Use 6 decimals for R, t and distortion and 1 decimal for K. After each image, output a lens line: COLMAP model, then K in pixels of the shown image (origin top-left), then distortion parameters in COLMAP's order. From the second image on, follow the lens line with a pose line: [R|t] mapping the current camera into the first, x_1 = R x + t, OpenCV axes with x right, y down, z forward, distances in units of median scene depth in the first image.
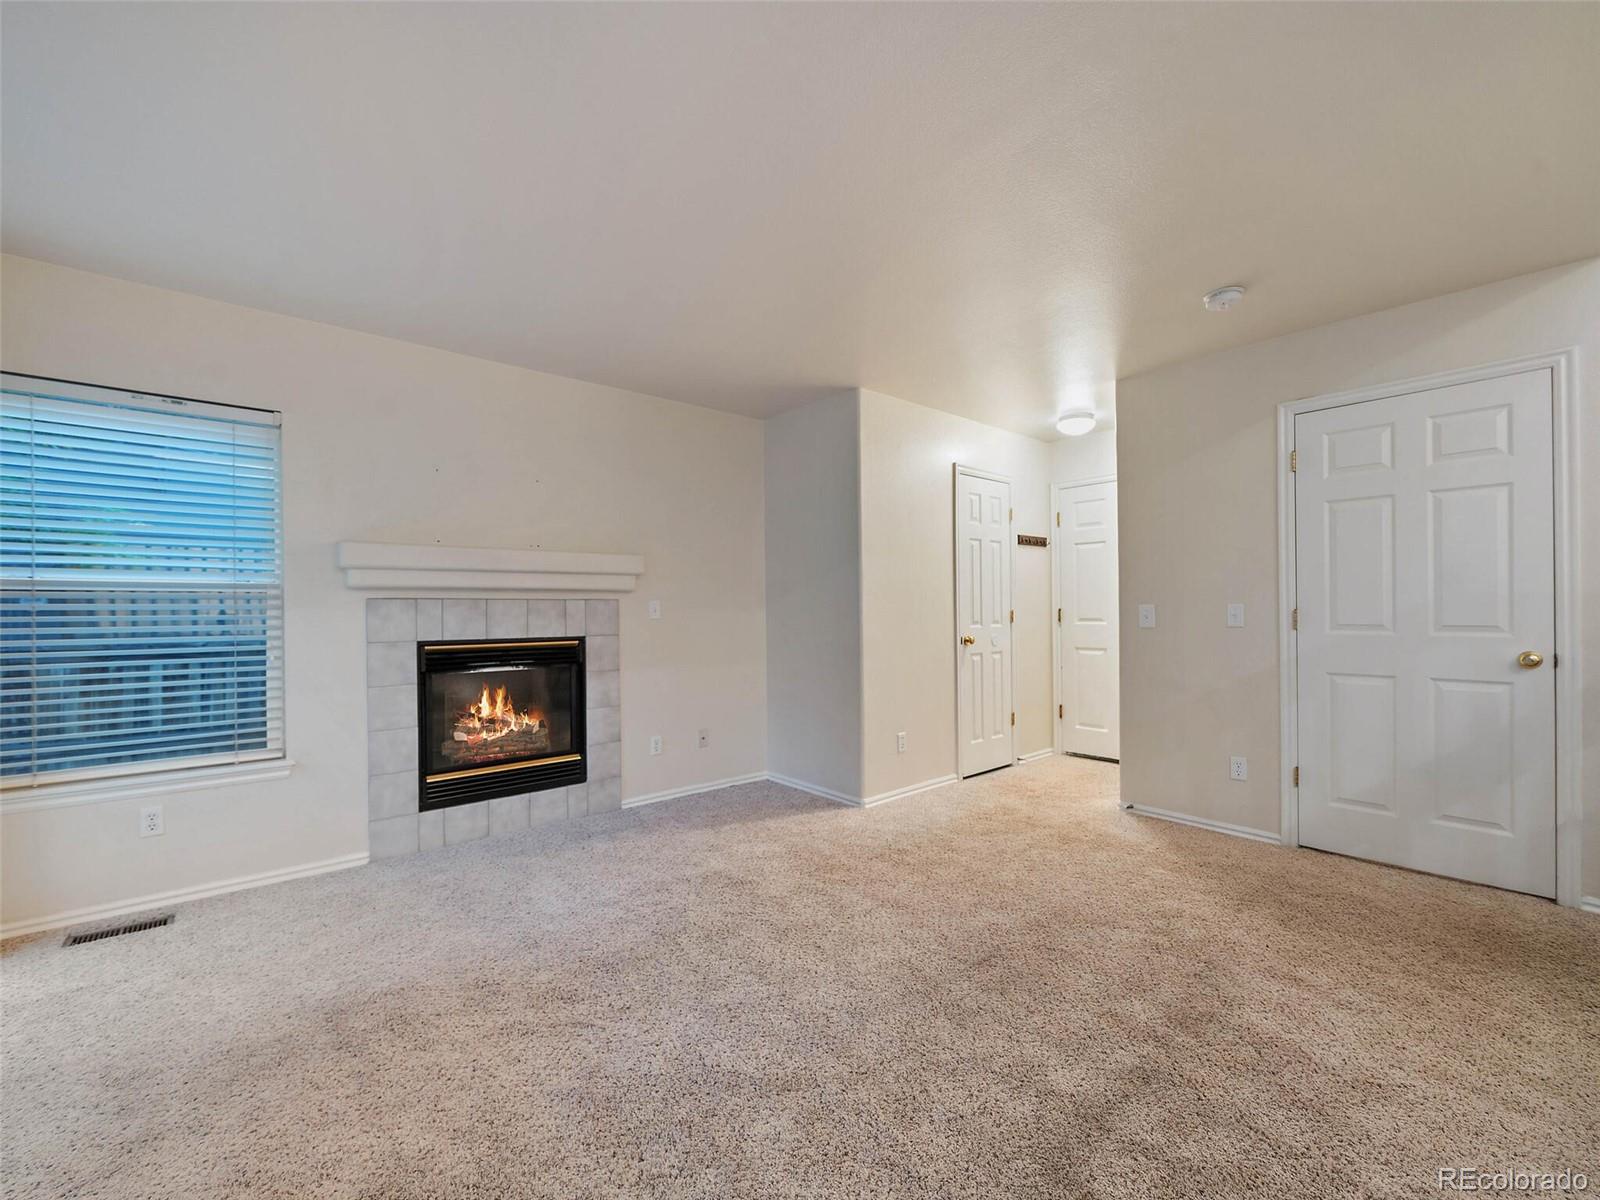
lens RADIAL K [[646.5, 0, 789.2], [0, 646.5, 606.2], [0, 0, 1]] dist [-0.004149, -0.000009]
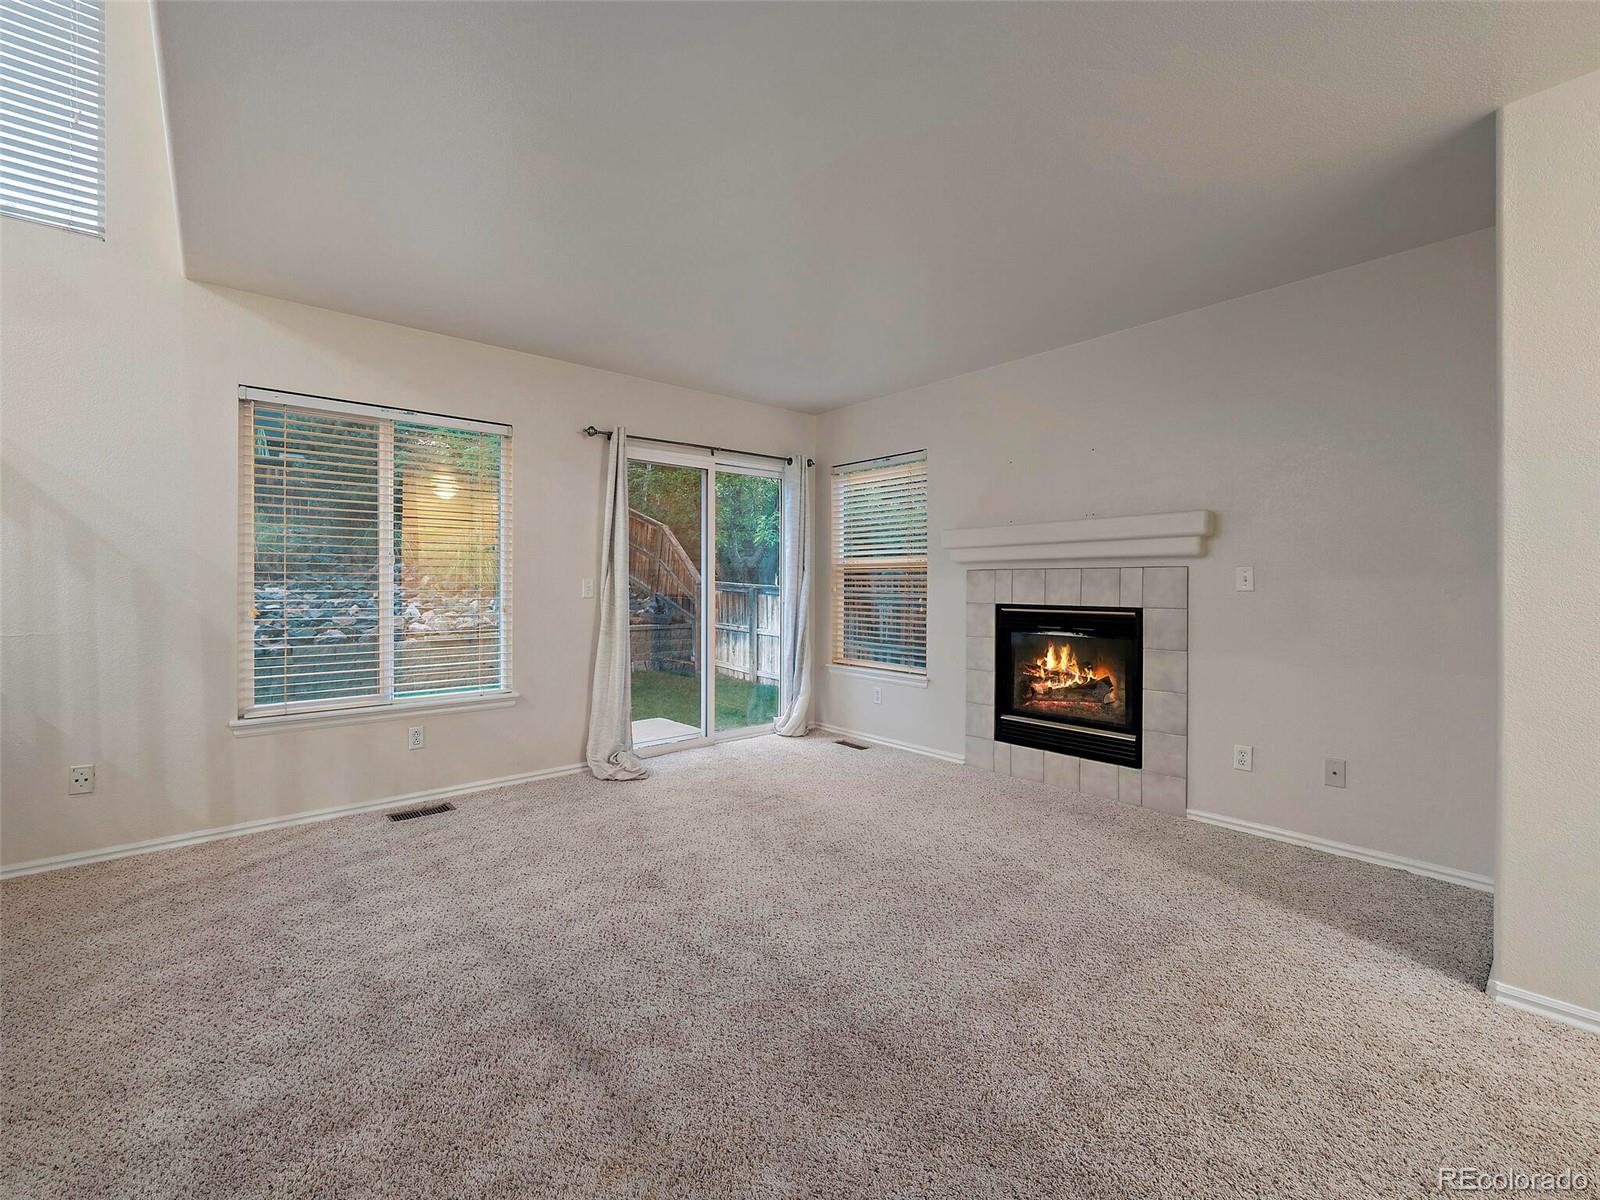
lens RADIAL K [[646.5, 0, 792.4], [0, 646.5, 587.8], [0, 0, 1]] dist [-0.004149, -0.000009]
pose [[0.041132, 0.014184, -0.999053, 0.644504], [0.005790, 0.999879, 0.014434, 0.002968], [0.999137, -0.006378, 0.041045, 0.542818]]
